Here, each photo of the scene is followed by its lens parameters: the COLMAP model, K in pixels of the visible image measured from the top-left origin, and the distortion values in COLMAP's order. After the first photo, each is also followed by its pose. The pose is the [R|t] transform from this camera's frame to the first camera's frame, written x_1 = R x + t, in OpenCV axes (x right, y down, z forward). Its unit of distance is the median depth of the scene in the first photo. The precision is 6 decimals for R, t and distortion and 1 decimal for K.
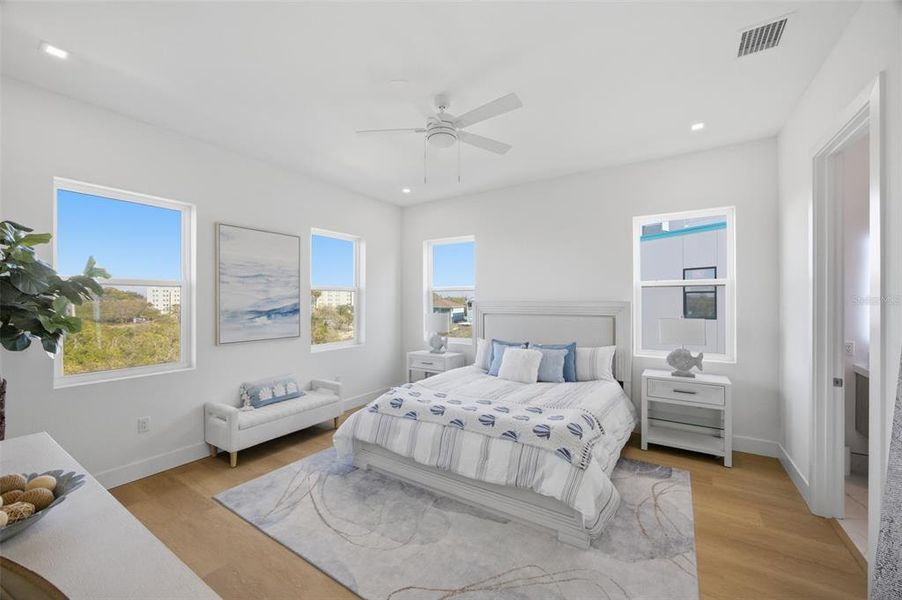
lens RADIAL K [[352.7, 0, 455.3], [0, 352.7, 304.3], [0, 0, 1]] dist [-0.012731, 0.000053]
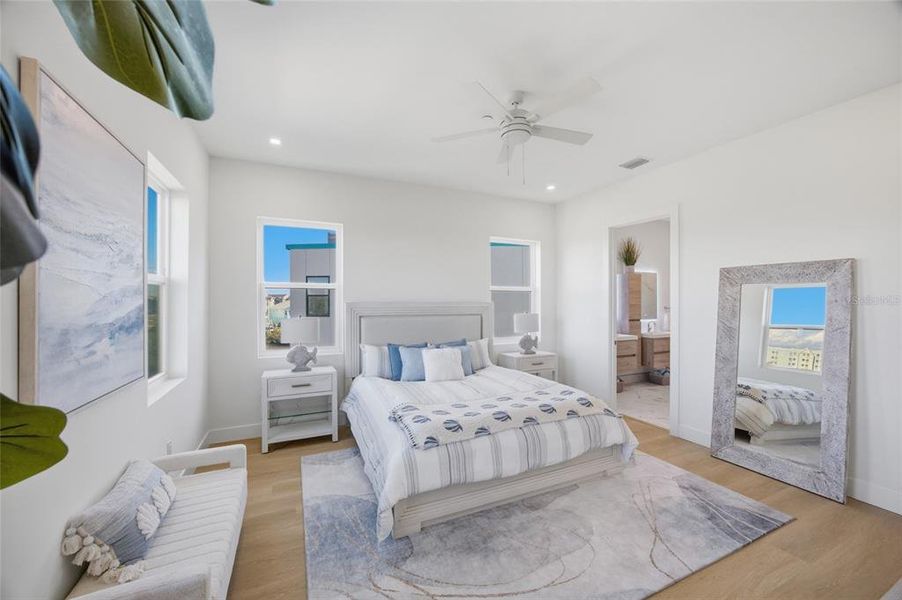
lens RADIAL K [[352.7, 0, 453.3], [0, 352.7, 302.0], [0, 0, 1]] dist [-0.012731, 0.000053]
pose [[0.526380, 0.004300, 0.850239, -0.511856], [0.004679, 0.999957, -0.007954, -0.000079], [-0.850237, 0.008165, 0.526337, 0.337215]]
